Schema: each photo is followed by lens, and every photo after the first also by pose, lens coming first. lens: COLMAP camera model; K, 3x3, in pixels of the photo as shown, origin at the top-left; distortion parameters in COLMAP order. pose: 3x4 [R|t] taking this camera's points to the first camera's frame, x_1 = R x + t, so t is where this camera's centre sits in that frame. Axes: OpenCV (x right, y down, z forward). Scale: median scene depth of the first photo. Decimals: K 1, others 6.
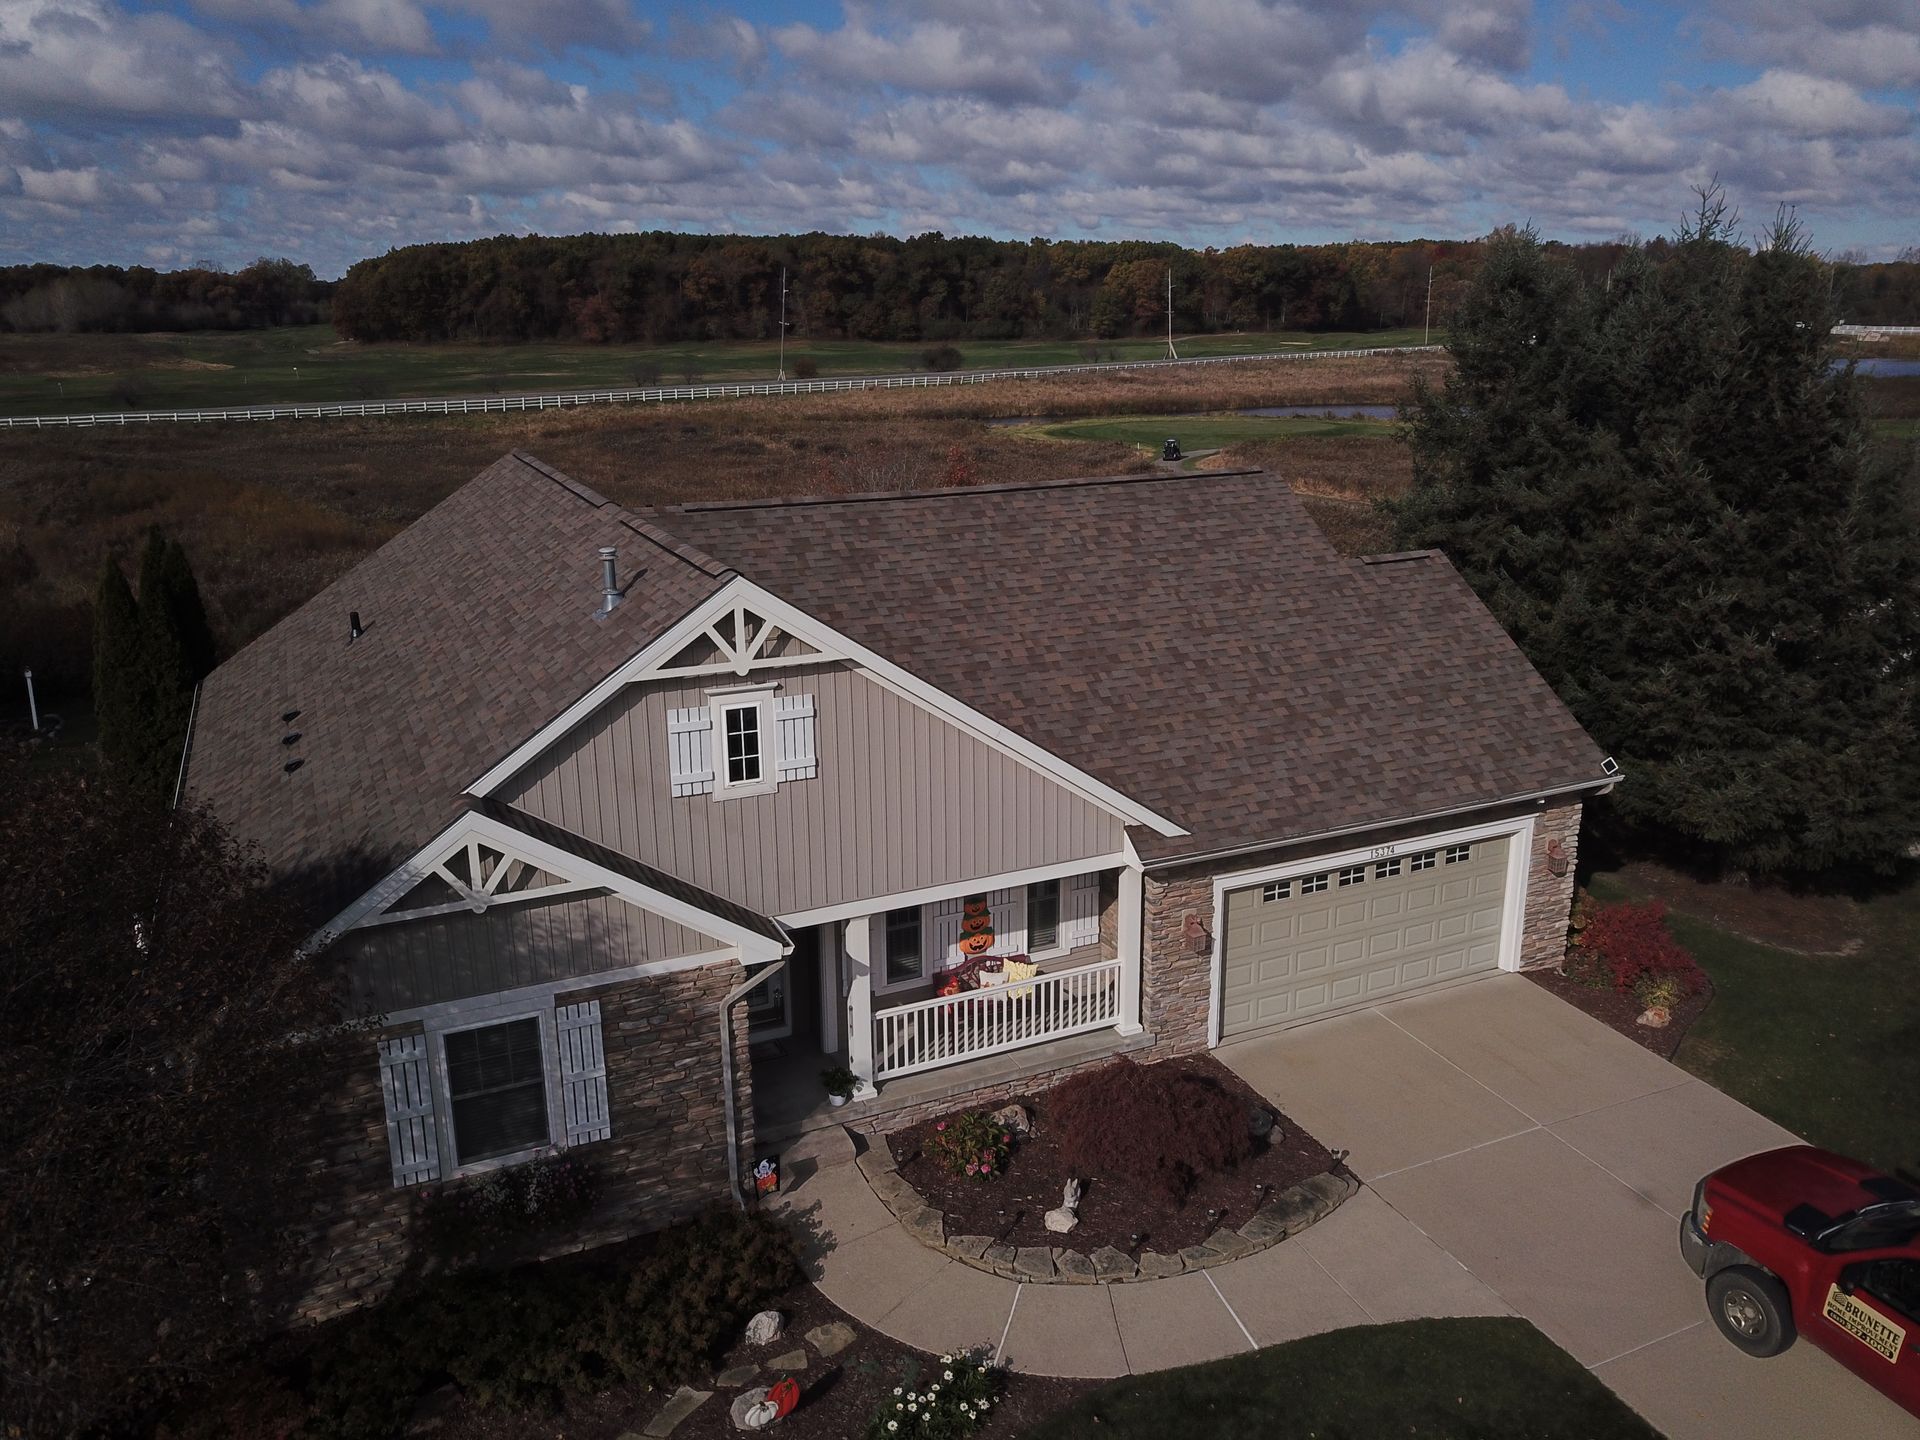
lens RADIAL K [[1461.8, 0, 973.6], [0, 1461.8, 728.8], [0, 0, 1]] dist [0.020222, -0.009988]
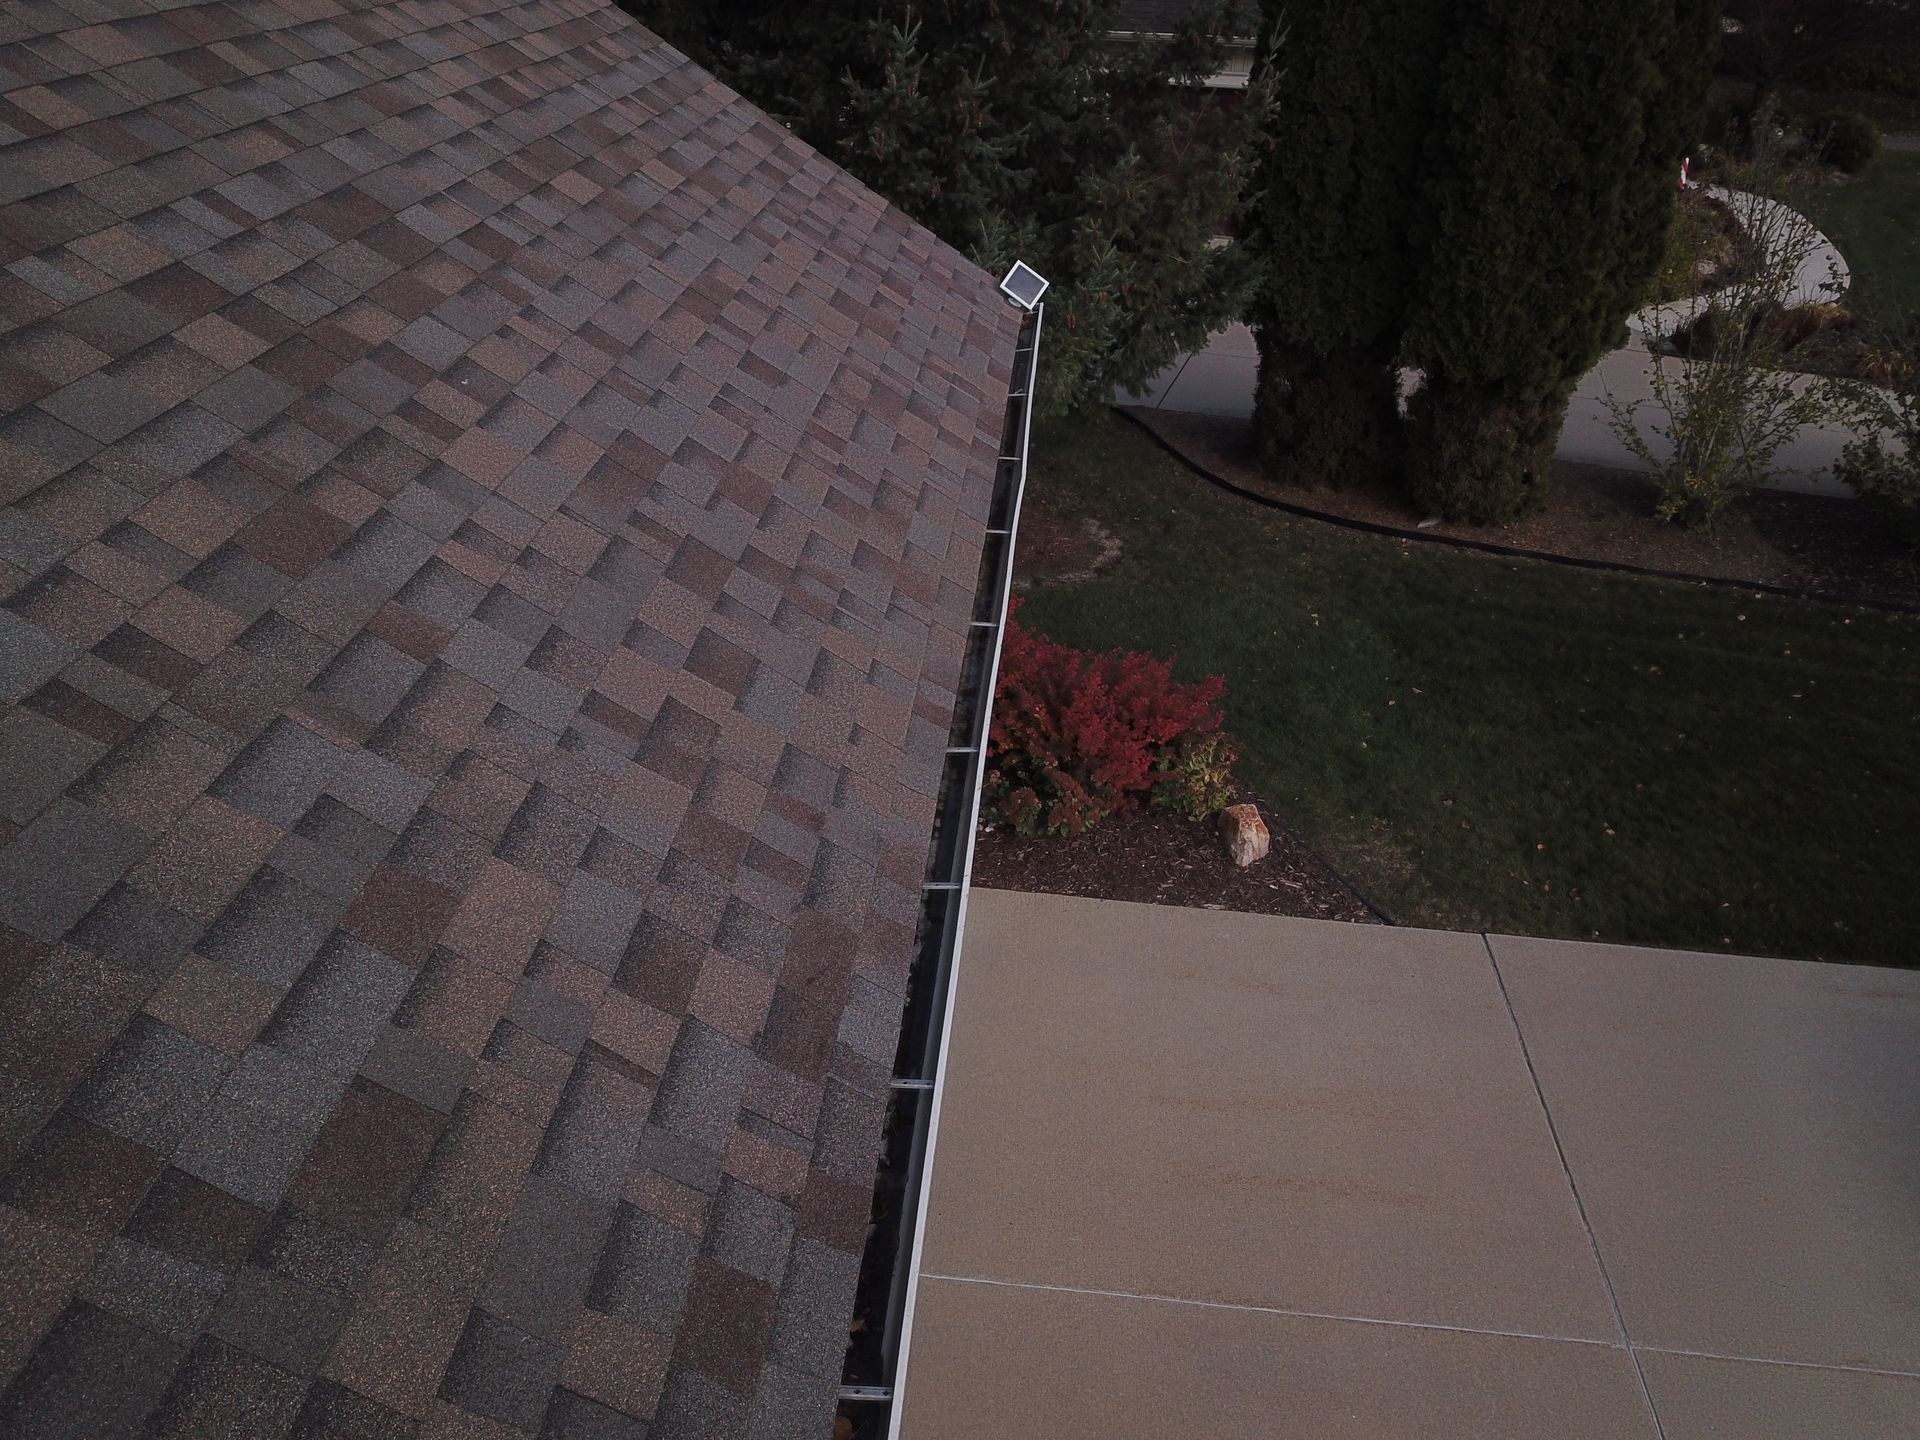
lens RADIAL K [[1461.8, 0, 973.6], [0, 1461.8, 728.8], [0, 0, 1]] dist [0.020222, -0.009988]
pose [[0.484253, -0.436288, 0.758388, 0.106737], [0.222581, 0.899713, 0.375465, -0.015879], [-0.846142, -0.013017, 0.532798, 0.845975]]
